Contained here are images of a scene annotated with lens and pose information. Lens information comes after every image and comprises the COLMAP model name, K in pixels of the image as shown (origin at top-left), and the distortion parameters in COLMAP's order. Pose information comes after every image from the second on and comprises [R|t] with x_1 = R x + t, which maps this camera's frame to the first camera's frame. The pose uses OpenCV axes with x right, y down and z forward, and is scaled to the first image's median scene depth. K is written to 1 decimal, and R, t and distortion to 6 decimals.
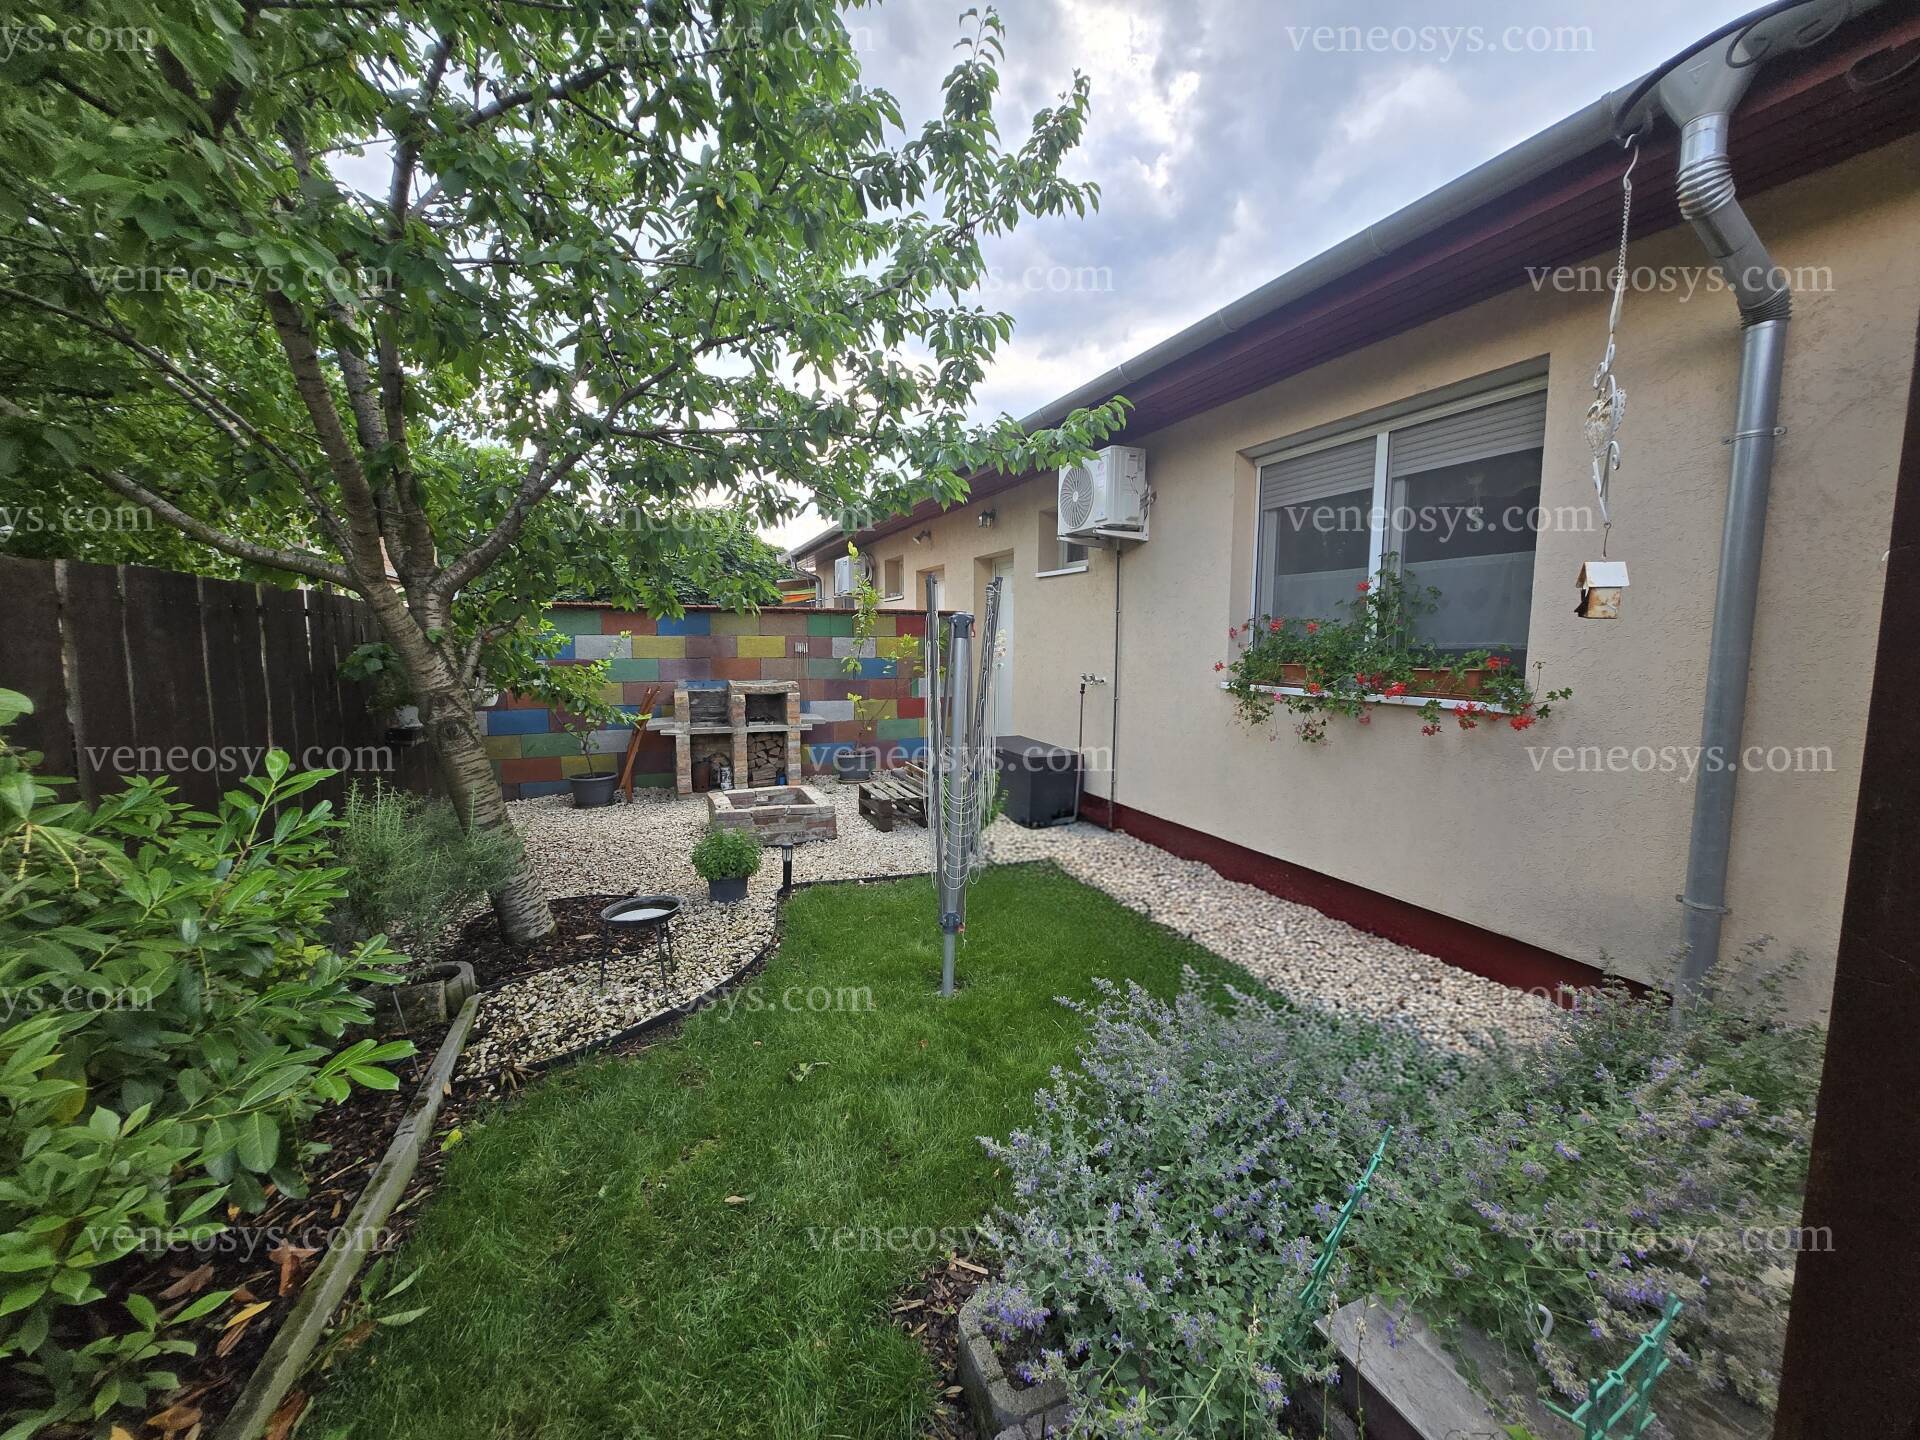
lens RADIAL K [[749.2, 0, 960.2], [0, 749.2, 713.7], [0, 0, 1]] dist [0.000722, -0.000549]
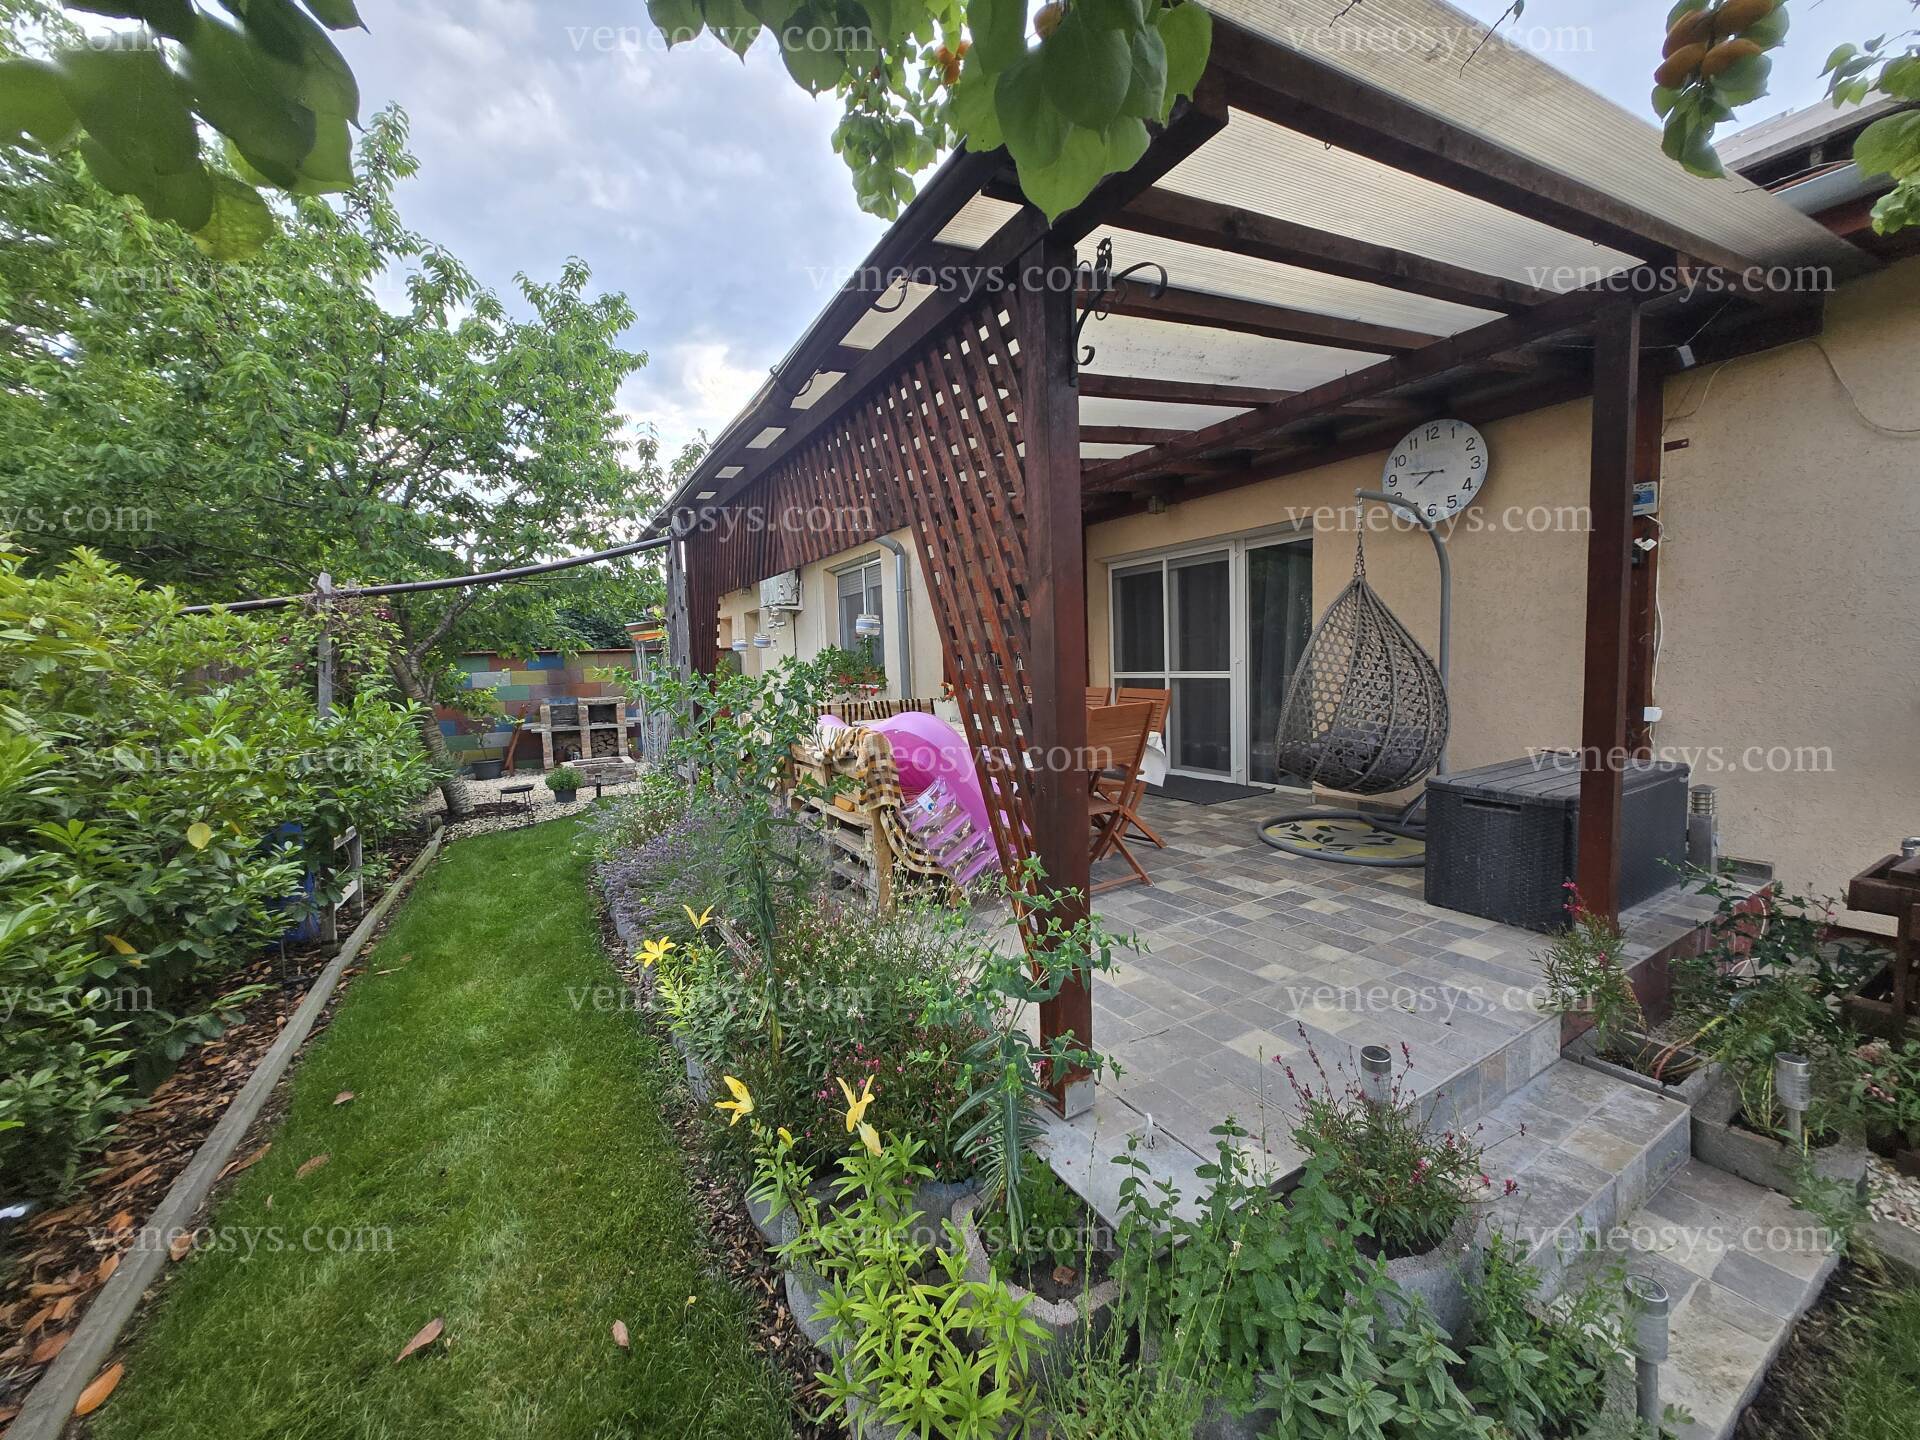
lens RADIAL K [[749.2, 0, 960.2], [0, 749.2, 713.7], [0, 0, 1]] dist [0.000722, -0.000549]
pose [[0.991587, -0.047160, 0.120549, 0.308311], [0.050220, 0.998485, -0.022474, 0.068441], [-0.119306, 0.028339, 0.992453, -0.679273]]
